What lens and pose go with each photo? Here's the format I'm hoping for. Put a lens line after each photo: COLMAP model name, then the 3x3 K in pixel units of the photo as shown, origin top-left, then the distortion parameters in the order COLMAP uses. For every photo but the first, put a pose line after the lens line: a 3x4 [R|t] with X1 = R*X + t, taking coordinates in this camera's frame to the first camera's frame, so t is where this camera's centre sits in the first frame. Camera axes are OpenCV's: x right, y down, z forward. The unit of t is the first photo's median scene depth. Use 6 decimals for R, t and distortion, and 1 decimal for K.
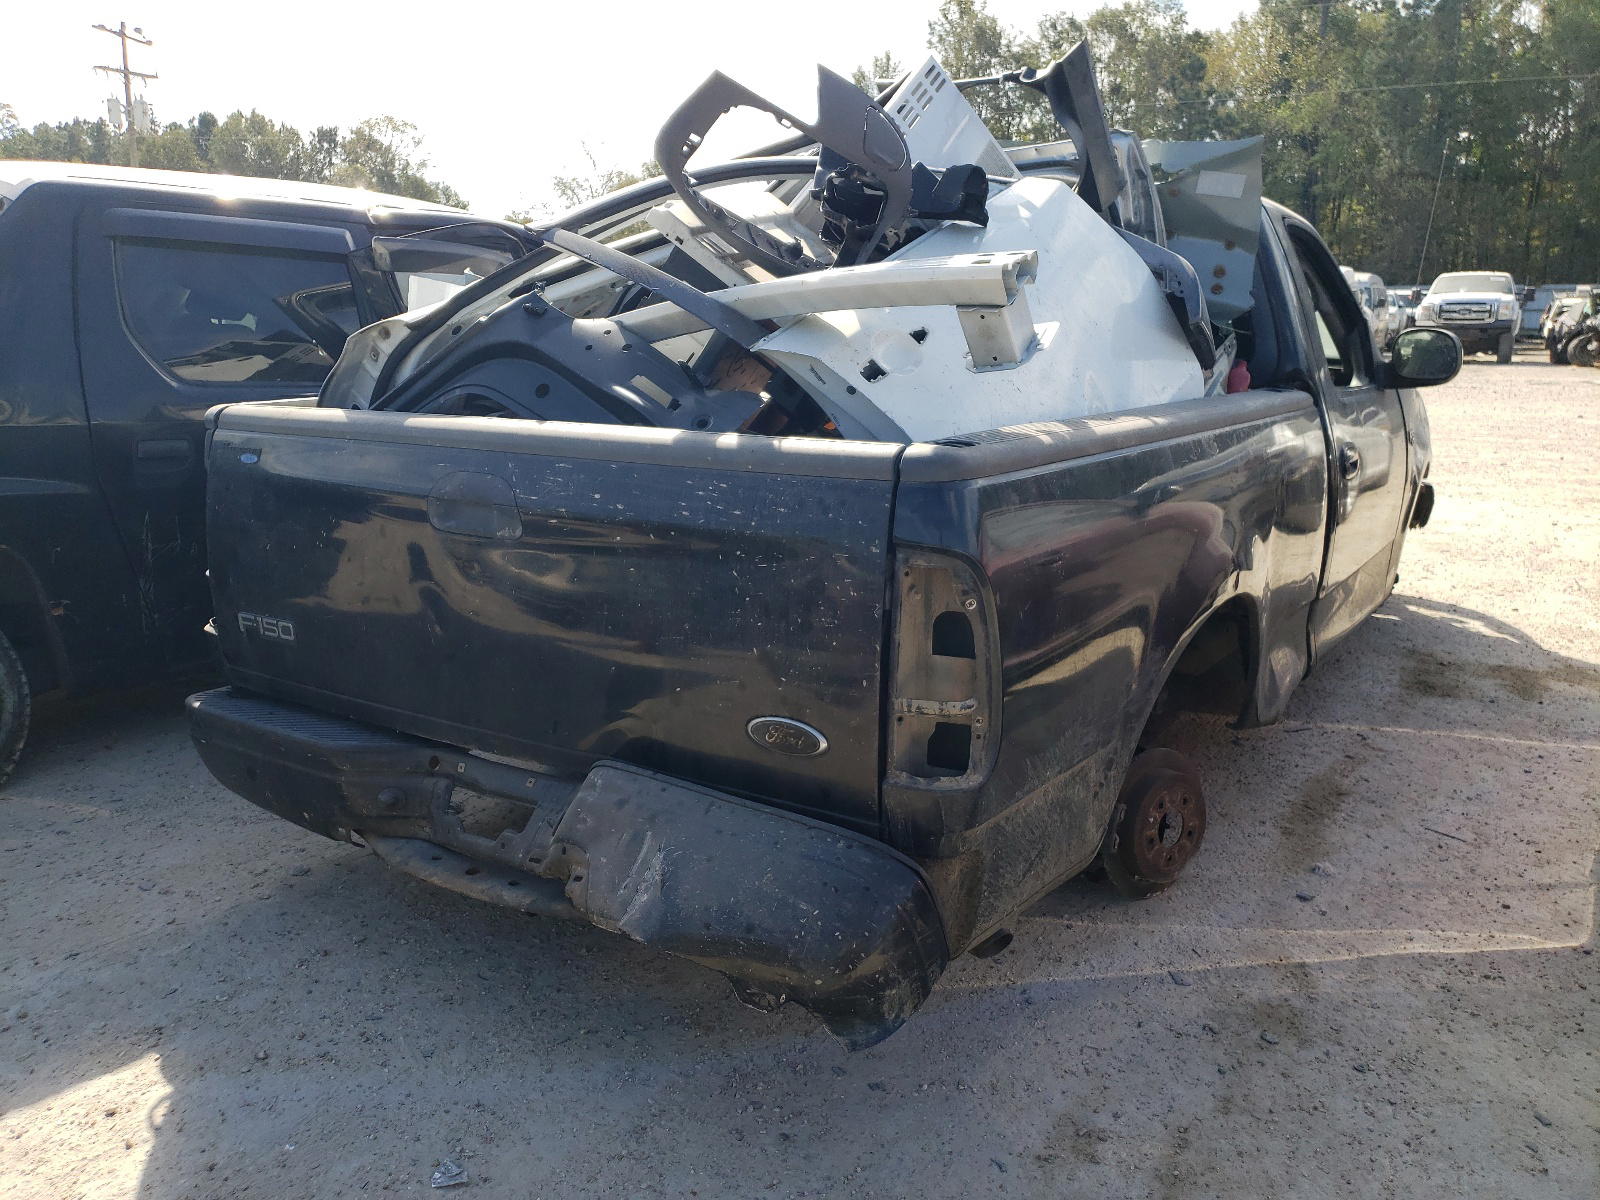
lens RADIAL K [[1267.3, 0, 784.1], [0, 1267.3, 588.7], [0, 0, 1]] dist [0.055827, -0.058460]
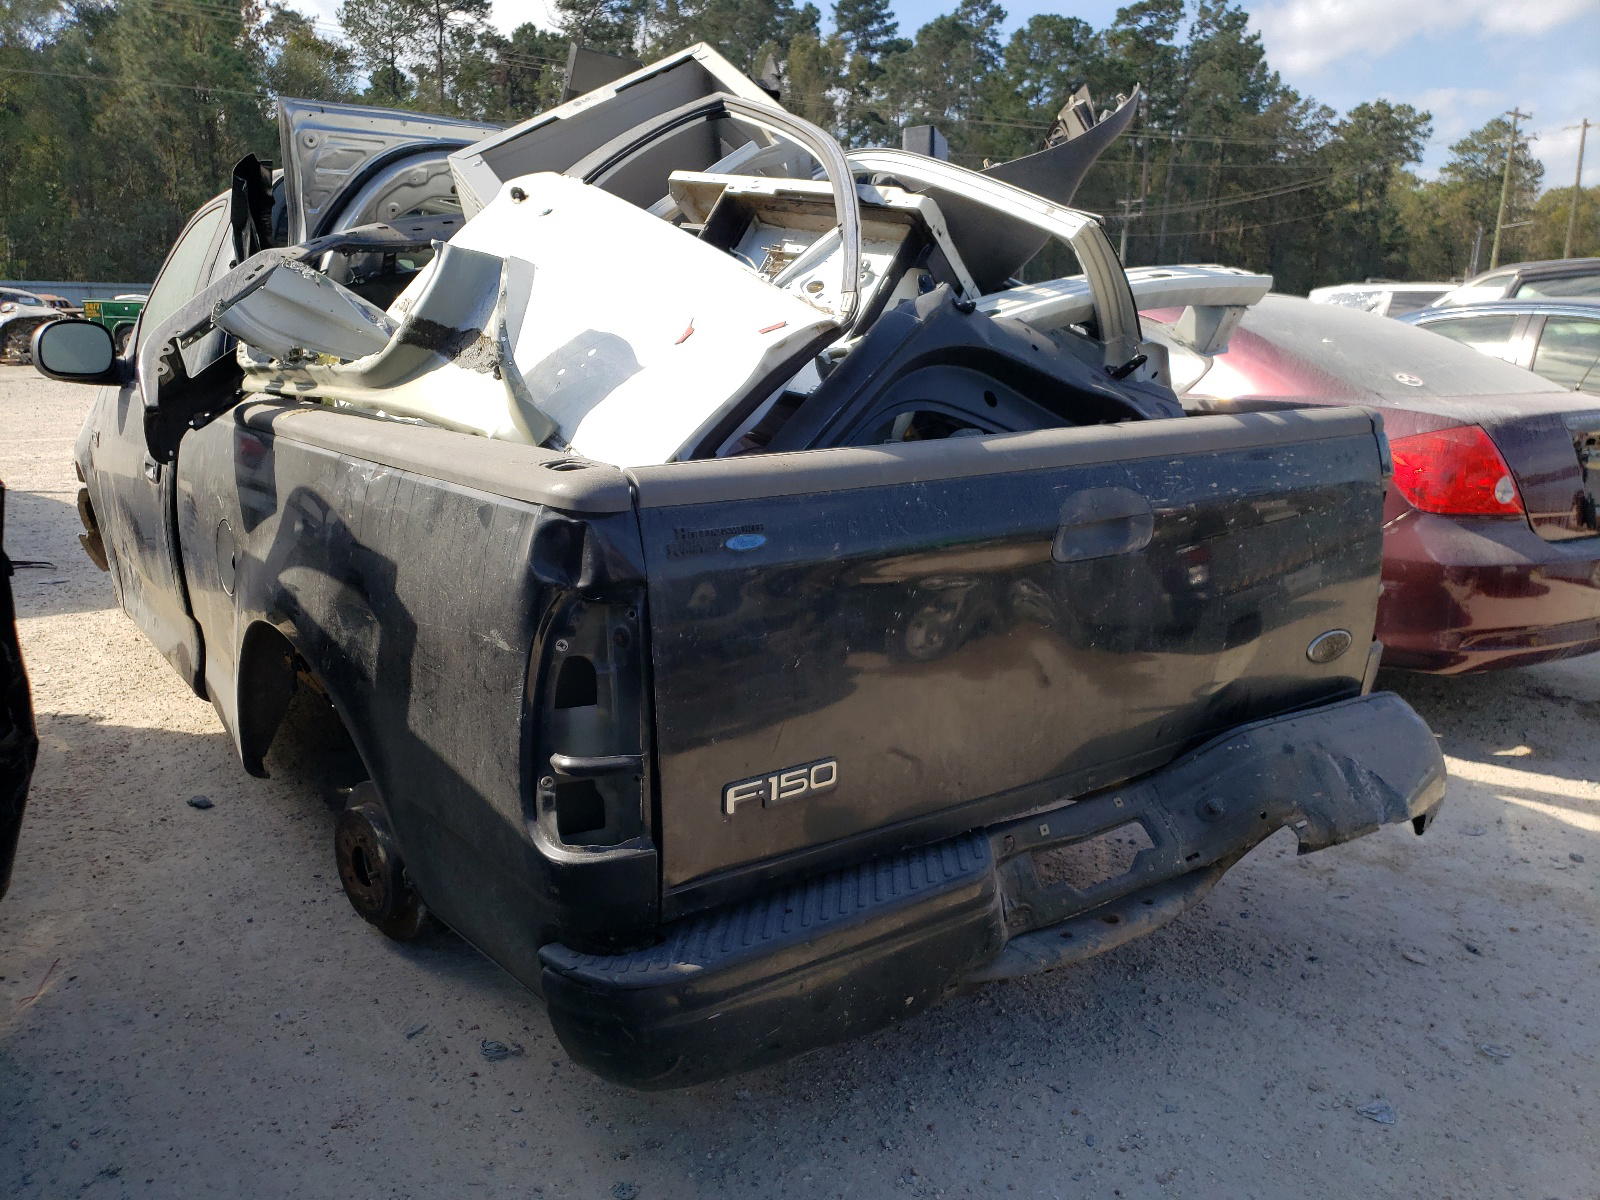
lens RADIAL K [[1267.3, 0, 799.0], [0, 1267.3, 603.8], [0, 0, 1]] dist [0.055827, -0.058460]
pose [[0.355575, -0.211015, 0.910516, -1.003022], [0.198896, 0.968951, 0.146885, -0.161141], [-0.913240, 0.128870, 0.386505, 0.736867]]
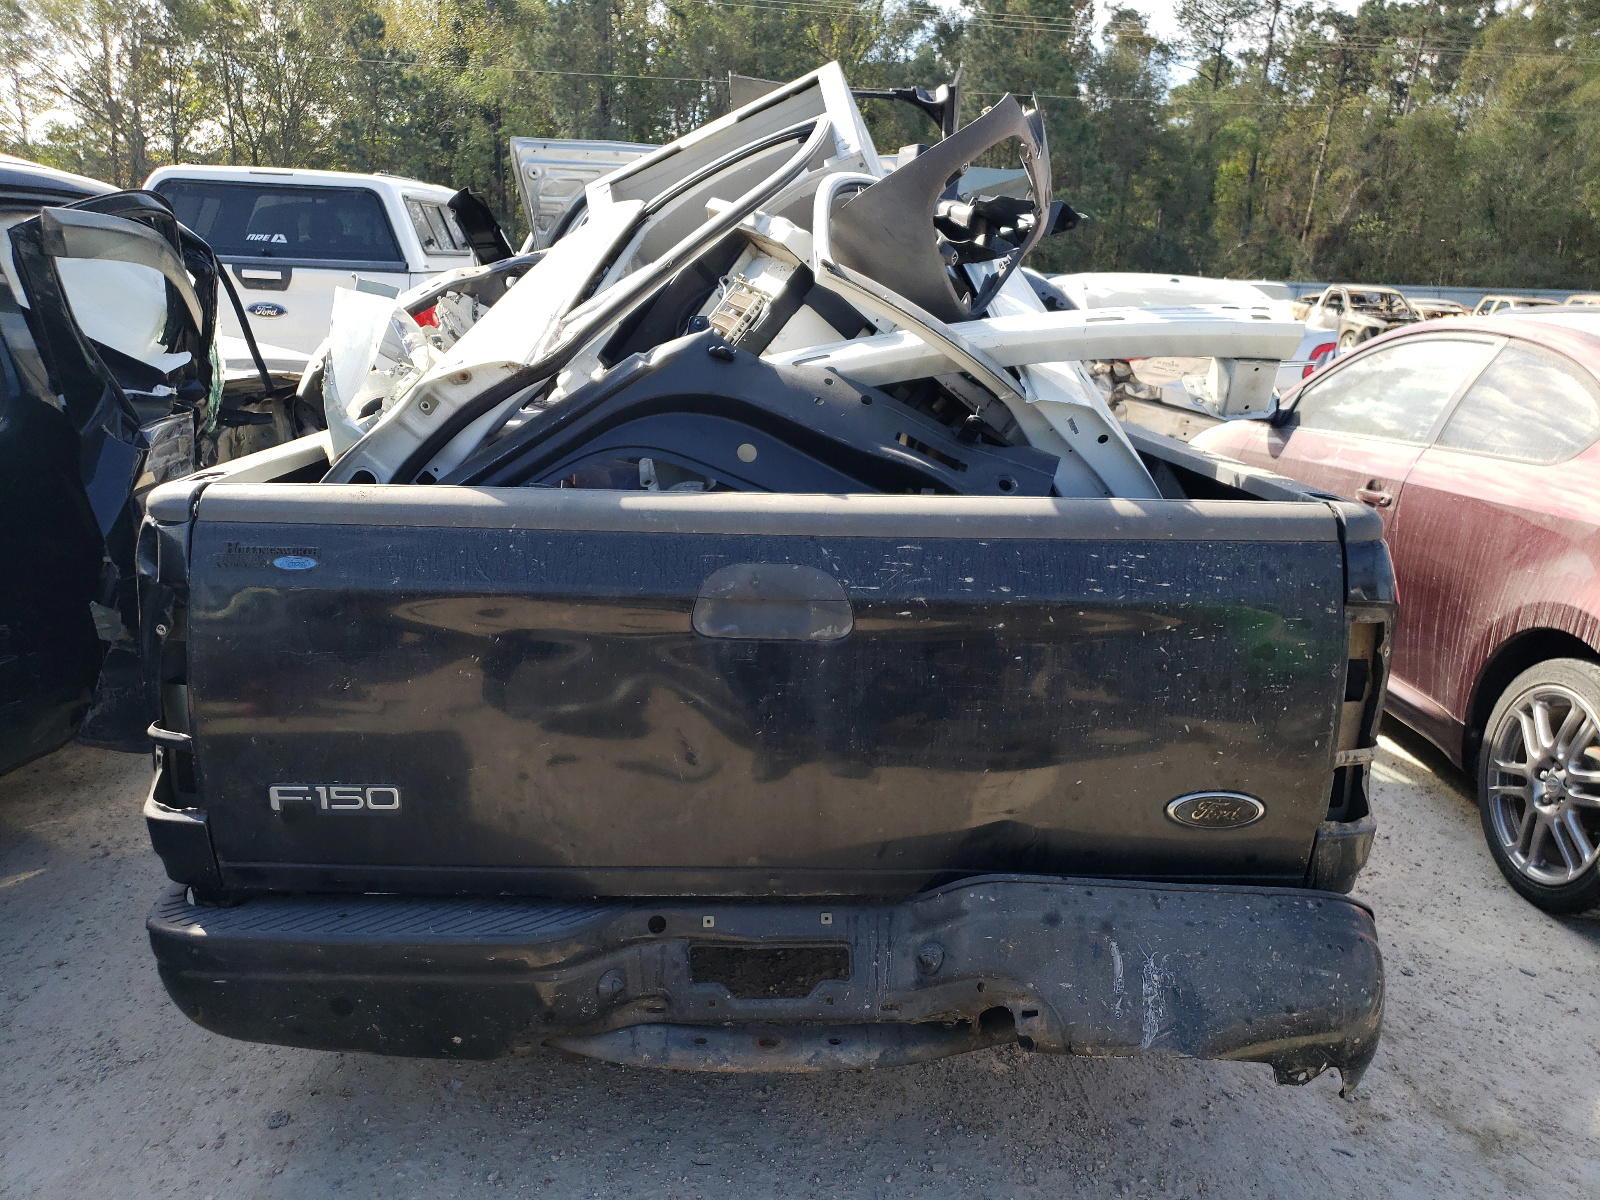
lens RADIAL K [[1267.3, 0, 804.0], [0, 1267.3, 608.6], [0, 0, 1]] dist [0.055827, -0.058460]
pose [[0.818425, -0.119762, 0.561994, -0.587699], [0.096356, 0.992794, 0.071244, -0.101255], [-0.566476, -0.004156, 0.824068, 0.277005]]
